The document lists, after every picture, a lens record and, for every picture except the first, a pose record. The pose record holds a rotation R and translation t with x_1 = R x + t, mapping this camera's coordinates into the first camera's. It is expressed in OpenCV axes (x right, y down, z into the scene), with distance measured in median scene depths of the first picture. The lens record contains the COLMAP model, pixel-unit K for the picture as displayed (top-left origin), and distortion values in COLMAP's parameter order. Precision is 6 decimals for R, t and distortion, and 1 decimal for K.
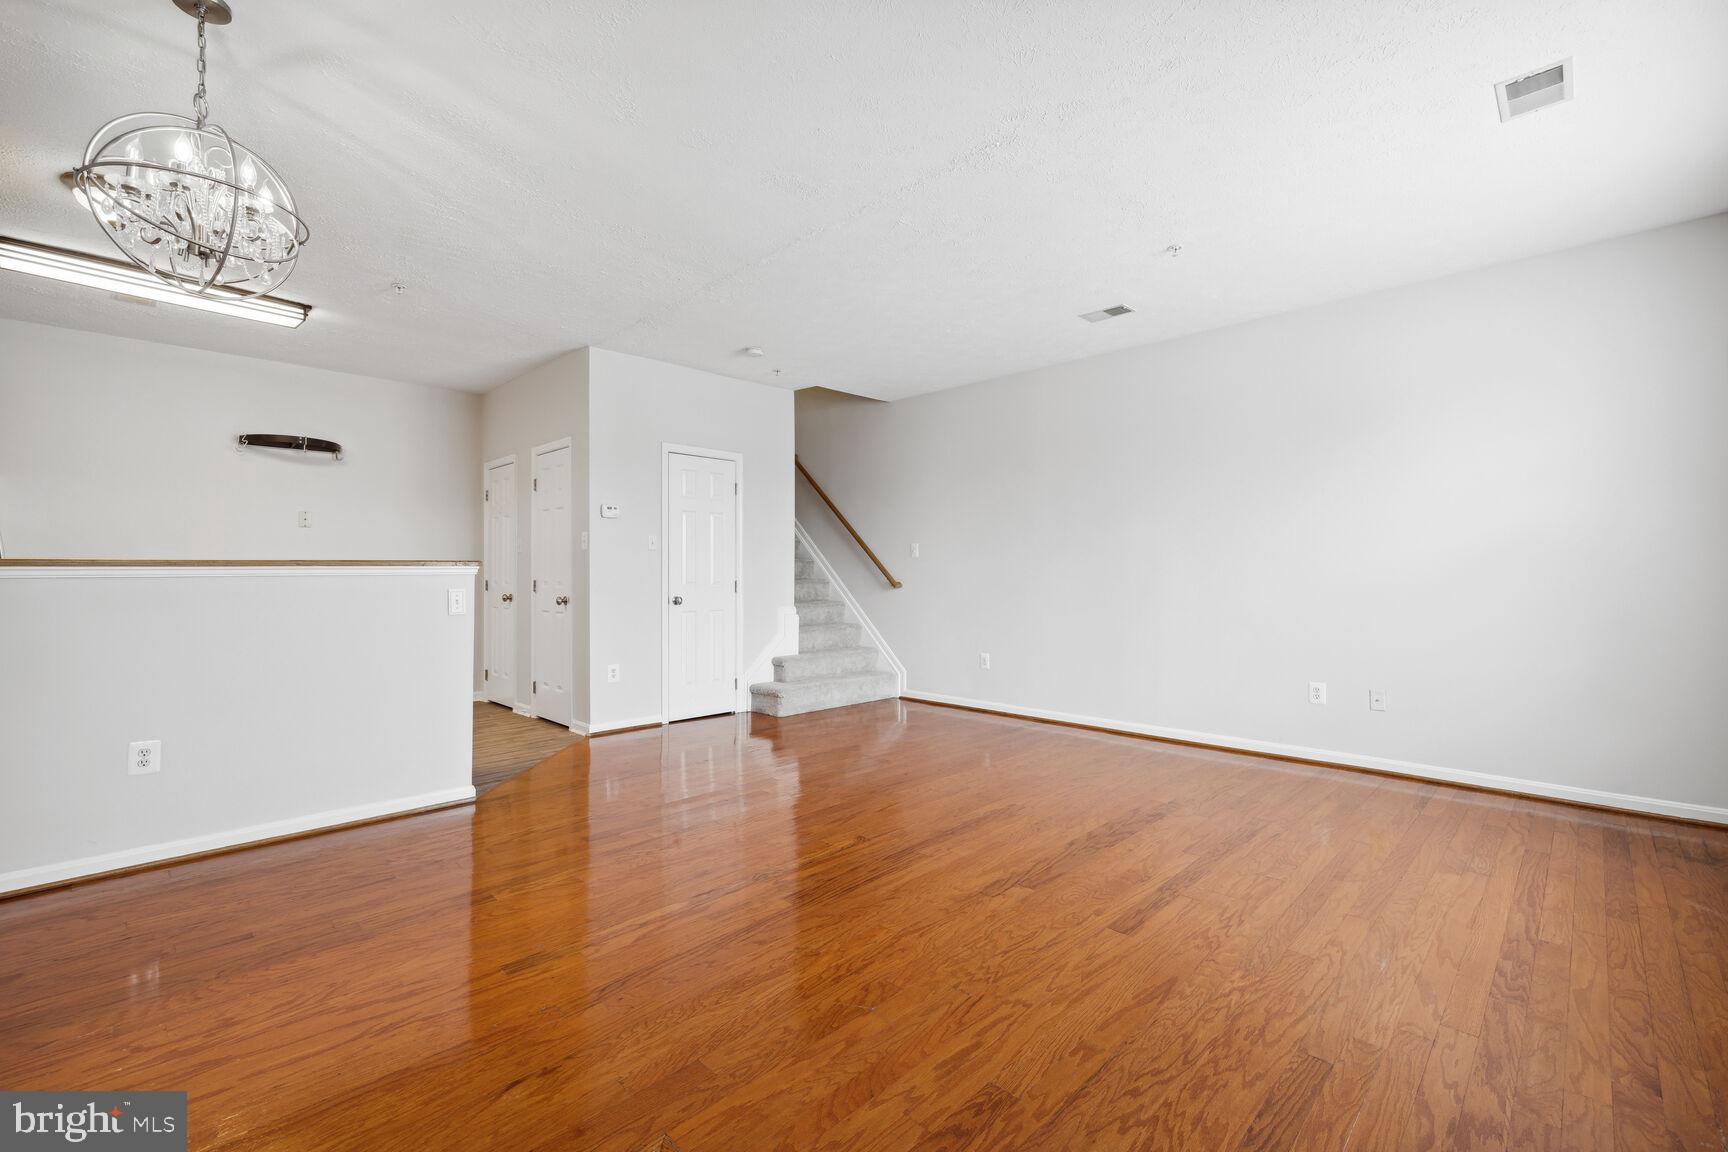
lens RADIAL K [[739.0, 0, 869.1], [0, 739.0, 565.8], [0, 0, 1]] dist [0.033532, -0.005176]
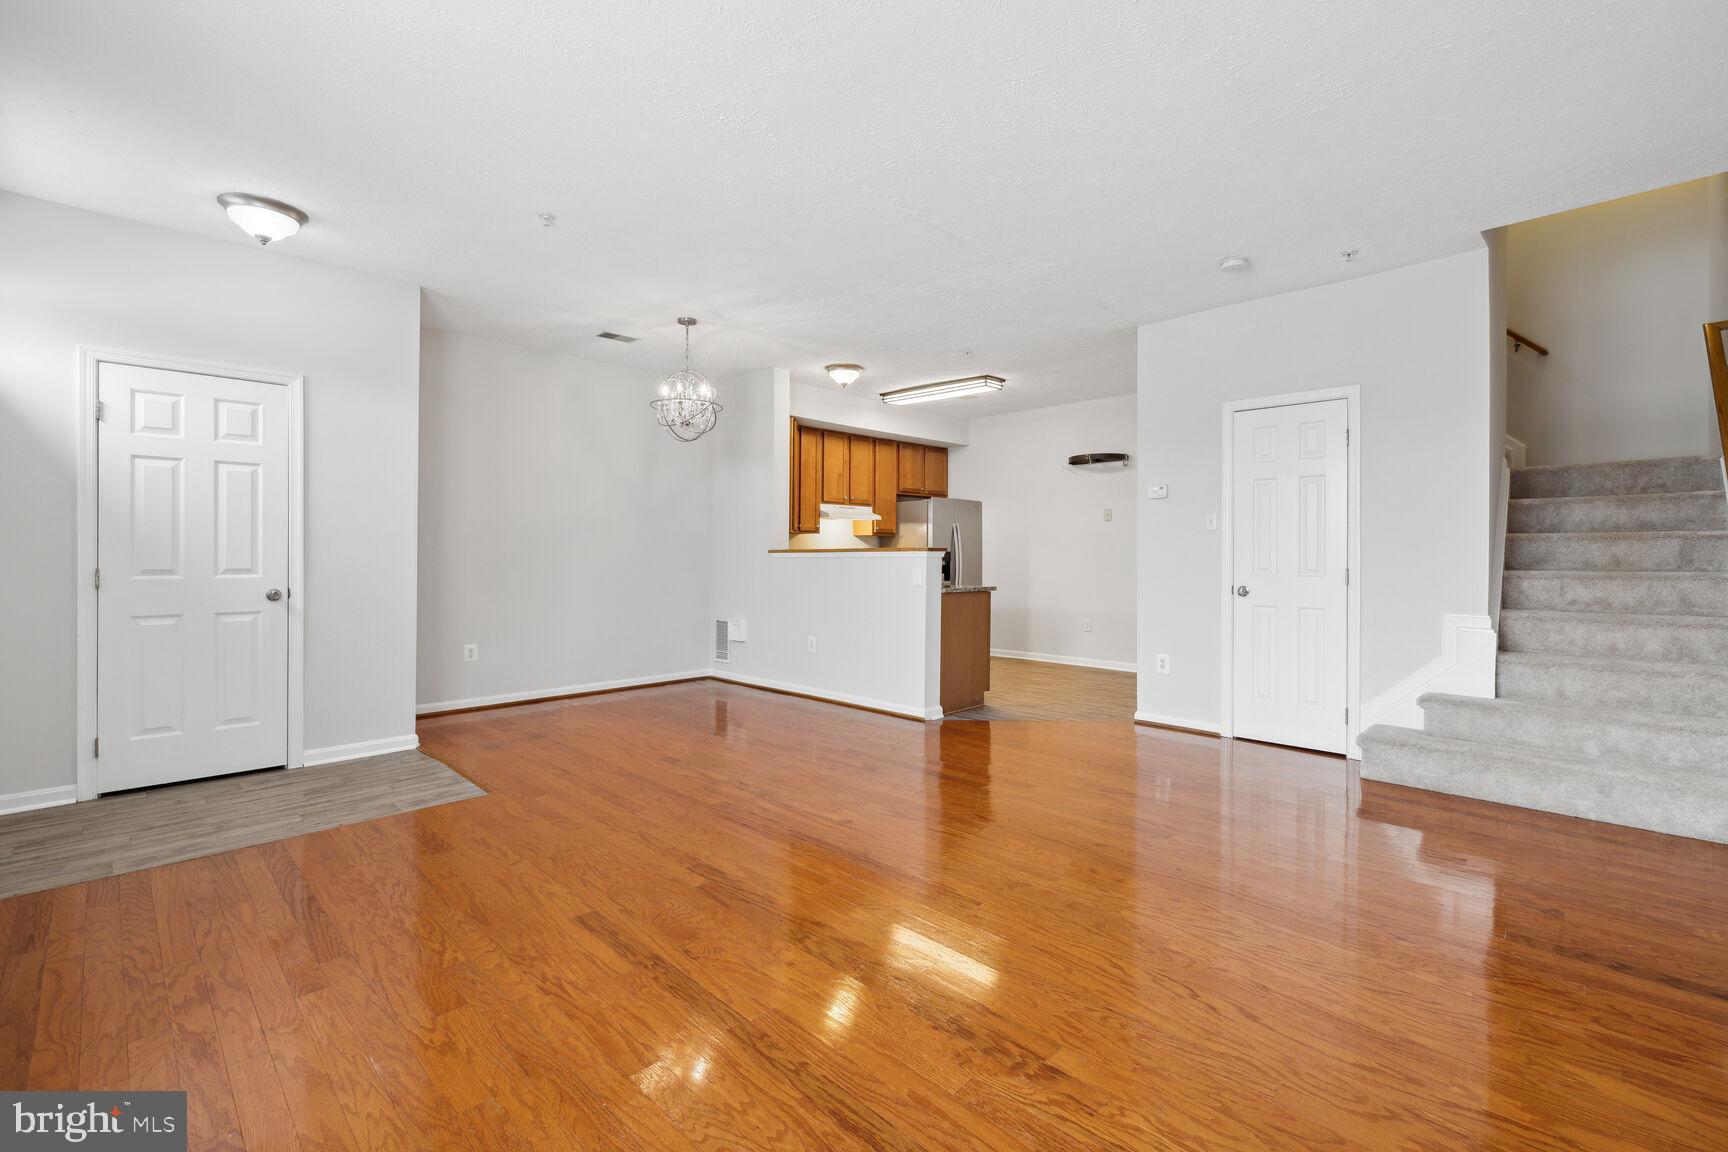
lens RADIAL K [[739.0, 0, 848.3], [0, 739.0, 558.2], [0, 0, 1]] dist [0.033532, -0.005176]
pose [[-0.015636, 0.004205, -0.999869, 0.971629], [0.008649, 0.999954, 0.004070, 0.007682], [0.999840, -0.008585, -0.015671, 1.007283]]
